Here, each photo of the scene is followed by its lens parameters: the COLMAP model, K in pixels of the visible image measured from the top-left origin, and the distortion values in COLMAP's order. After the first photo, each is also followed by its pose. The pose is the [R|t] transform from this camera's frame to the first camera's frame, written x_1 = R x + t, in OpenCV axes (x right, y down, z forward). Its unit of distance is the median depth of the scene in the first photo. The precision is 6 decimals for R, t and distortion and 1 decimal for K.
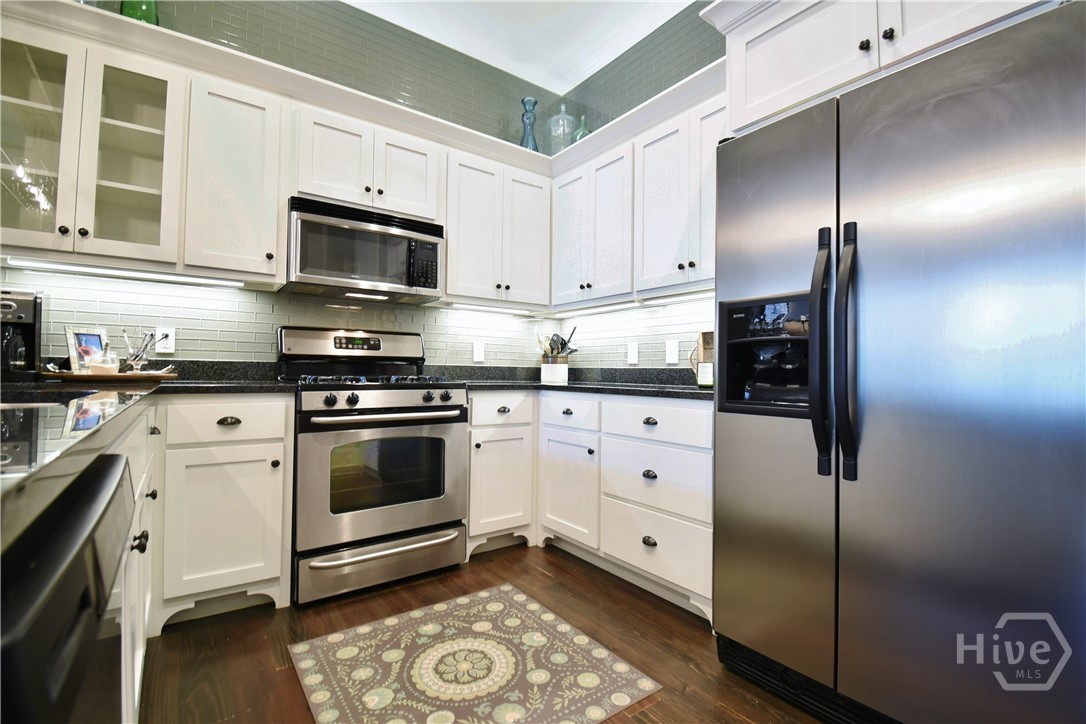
lens RADIAL K [[487.2, 0, 543.0], [0, 487.2, 362.0], [0, 0, 1]] dist [0.016506, -0.022973]
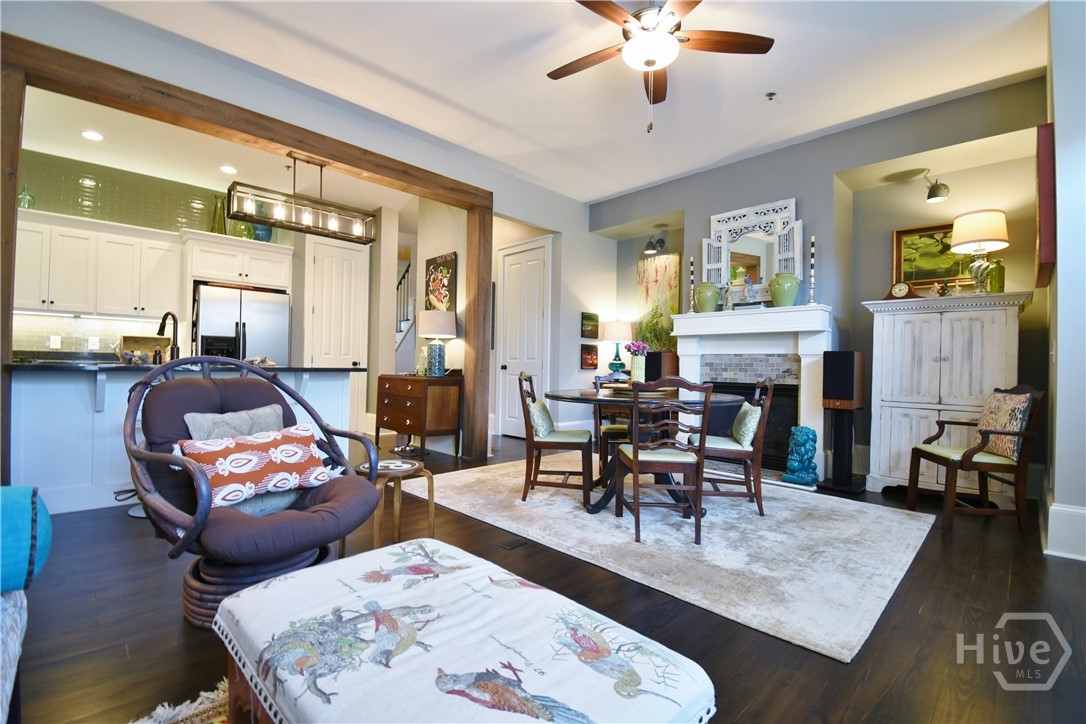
lens RADIAL K [[487.2, 0, 543.0], [0, 487.2, 362.0], [0, 0, 1]] dist [0.016506, -0.022973]
pose [[-0.160121, -0.005830, 0.987080, -1.927034], [-0.040770, 0.999168, -0.000713, -0.020750], [-0.986255, -0.040357, -0.160226, -0.434304]]
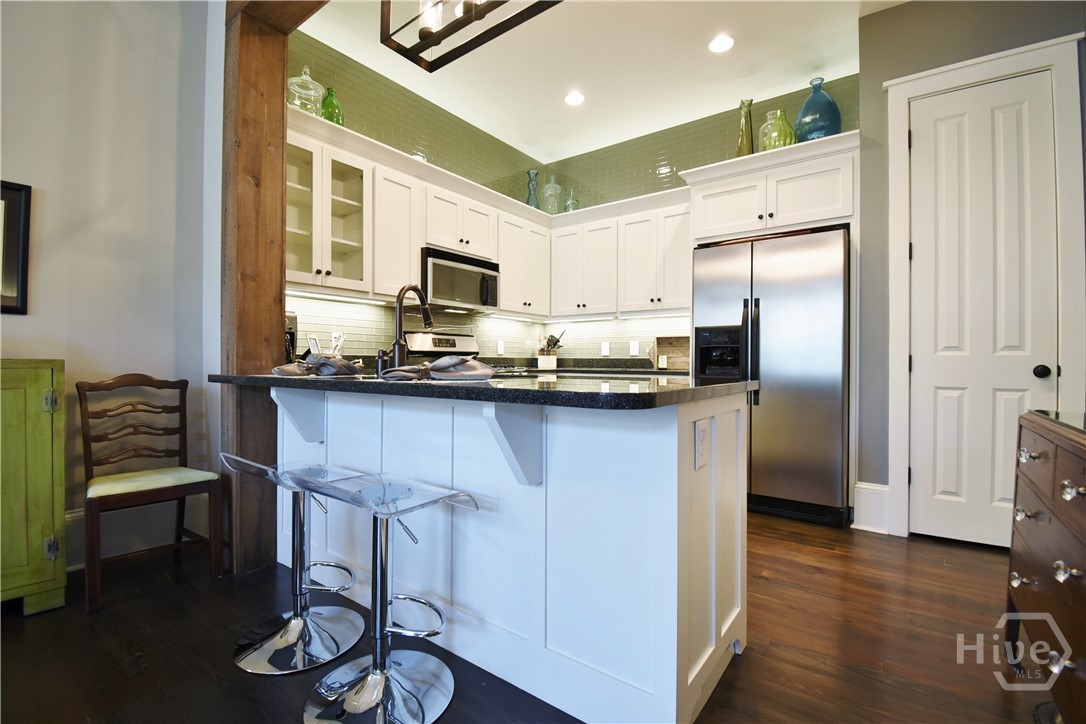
lens RADIAL K [[487.2, 0, 543.0], [0, 487.2, 362.0], [0, 0, 1]] dist [0.016506, -0.022973]
pose [[0.952772, -0.009163, 0.303548, -0.533154], [0.001611, 0.999683, 0.025122, -0.016684], [-0.303682, -0.023446, 0.952485, -0.470512]]
